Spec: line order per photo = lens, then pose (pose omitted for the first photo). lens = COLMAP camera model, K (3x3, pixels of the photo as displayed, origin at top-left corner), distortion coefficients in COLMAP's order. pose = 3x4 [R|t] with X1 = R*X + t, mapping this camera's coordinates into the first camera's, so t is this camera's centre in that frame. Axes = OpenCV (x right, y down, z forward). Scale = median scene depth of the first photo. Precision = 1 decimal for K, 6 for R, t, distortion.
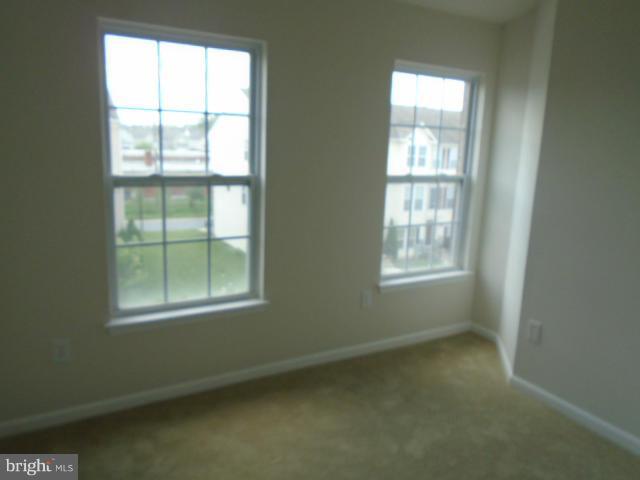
lens RADIAL K [[517.2, 0, 322.7], [0, 517.2, 251.9], [0, 0, 1]] dist [0.008718, 0.003886]
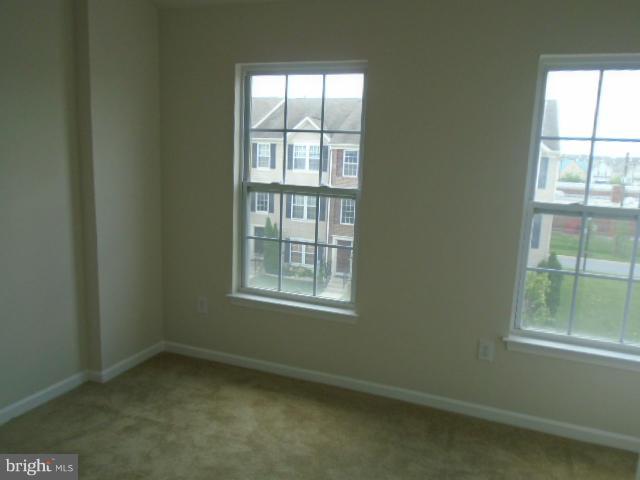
lens RADIAL K [[501.1, 0, 334.8], [0, 501.1, 240.8], [0, 0, 1]] dist [-0.004717, -0.005911]
pose [[0.613574, 0.123034, -0.779993, 0.502904], [-0.184932, 0.982705, 0.009535, -0.038808], [0.767676, 0.138396, 0.625715, 0.283839]]
